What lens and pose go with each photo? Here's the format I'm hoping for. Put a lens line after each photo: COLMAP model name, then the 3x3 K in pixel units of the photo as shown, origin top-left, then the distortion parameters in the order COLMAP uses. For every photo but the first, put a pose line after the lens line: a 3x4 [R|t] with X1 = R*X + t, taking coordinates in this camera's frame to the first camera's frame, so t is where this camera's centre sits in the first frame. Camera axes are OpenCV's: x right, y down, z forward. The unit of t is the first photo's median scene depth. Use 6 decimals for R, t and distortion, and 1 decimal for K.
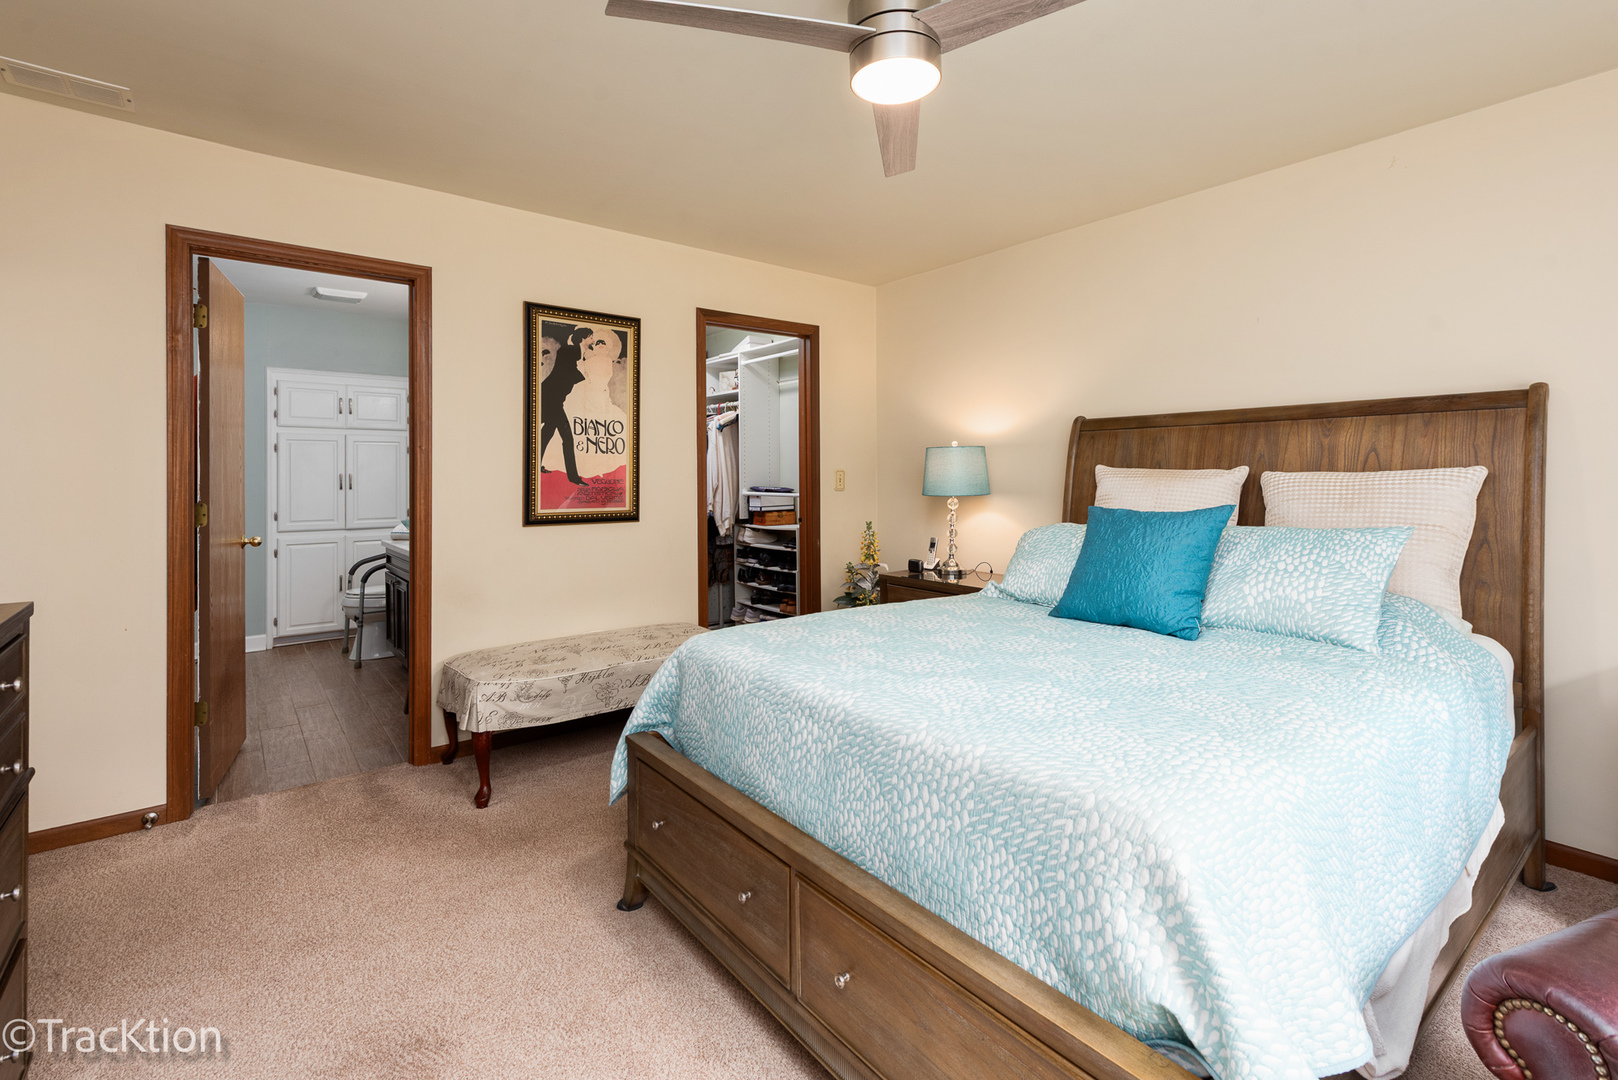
lens RADIAL K [[726.6, 0, 817.2], [0, 726.6, 473.7], [0, 0, 1]] dist [0.001829, -0.001382]
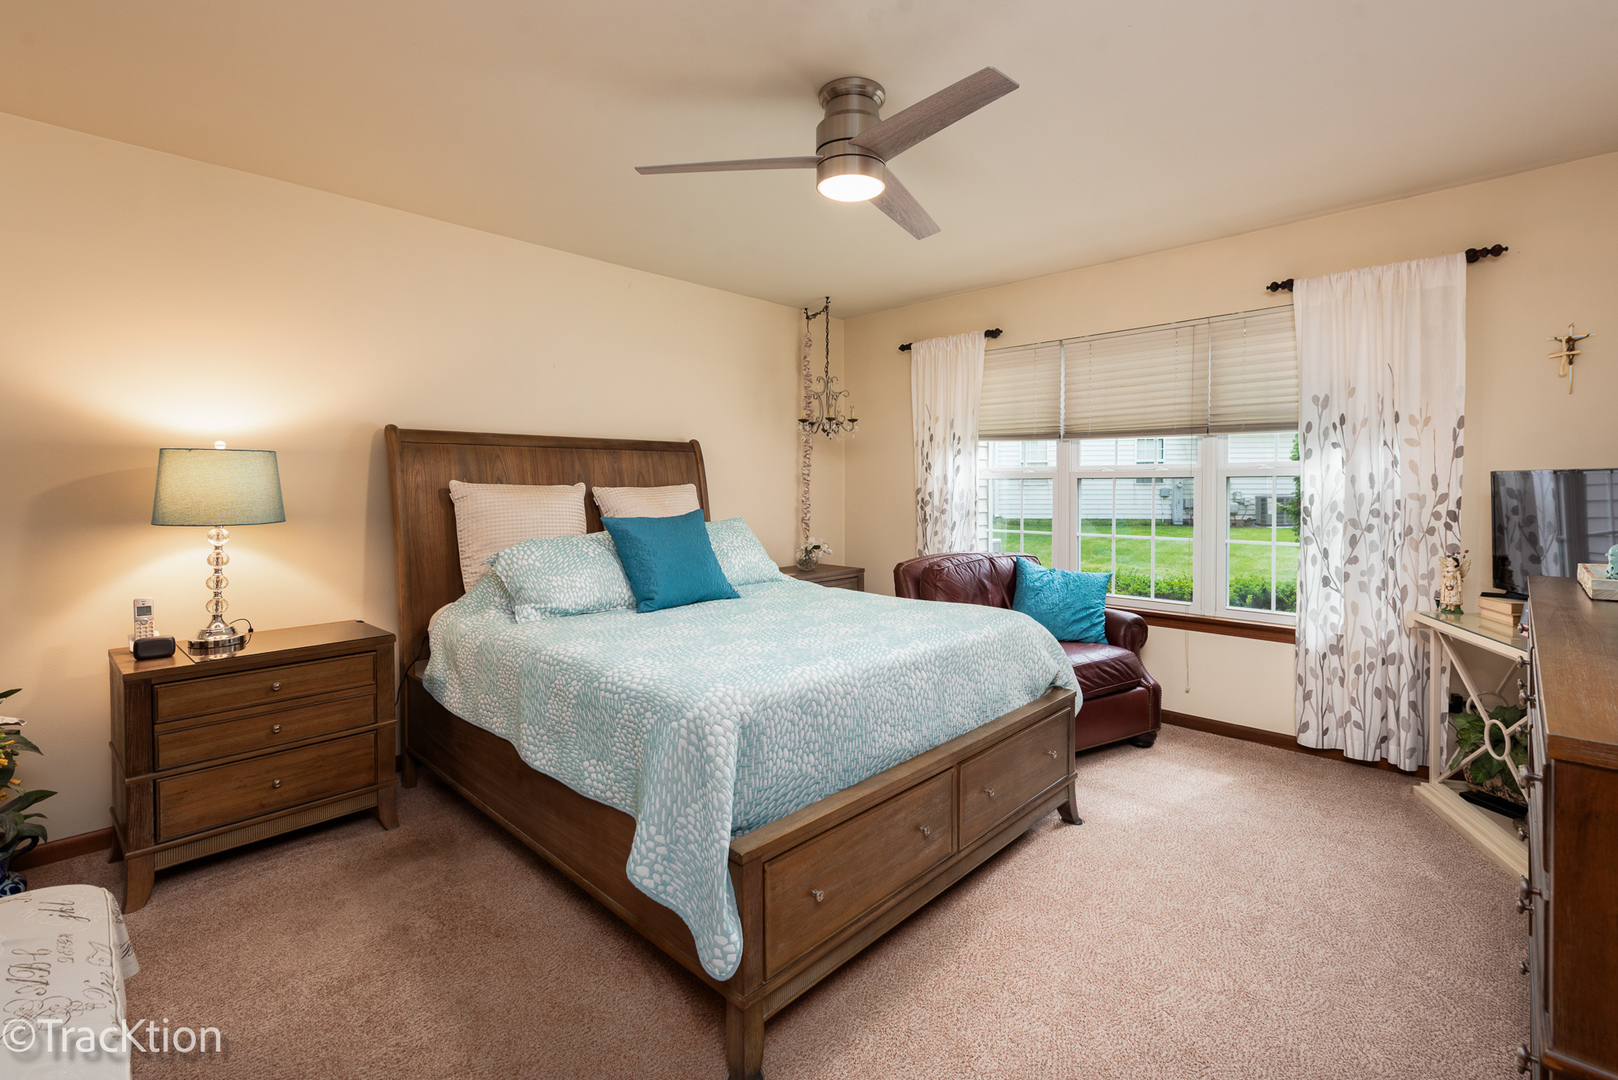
lens RADIAL K [[726.6, 0, 823.0], [0, 726.6, 493.6], [0, 0, 1]] dist [0.001829, -0.001382]
pose [[-0.140377, -0.008530, 0.990061, -0.733763], [0.003700, 0.999951, 0.009140, -0.001566], [-0.990091, 0.004946, -0.140338, 0.760013]]
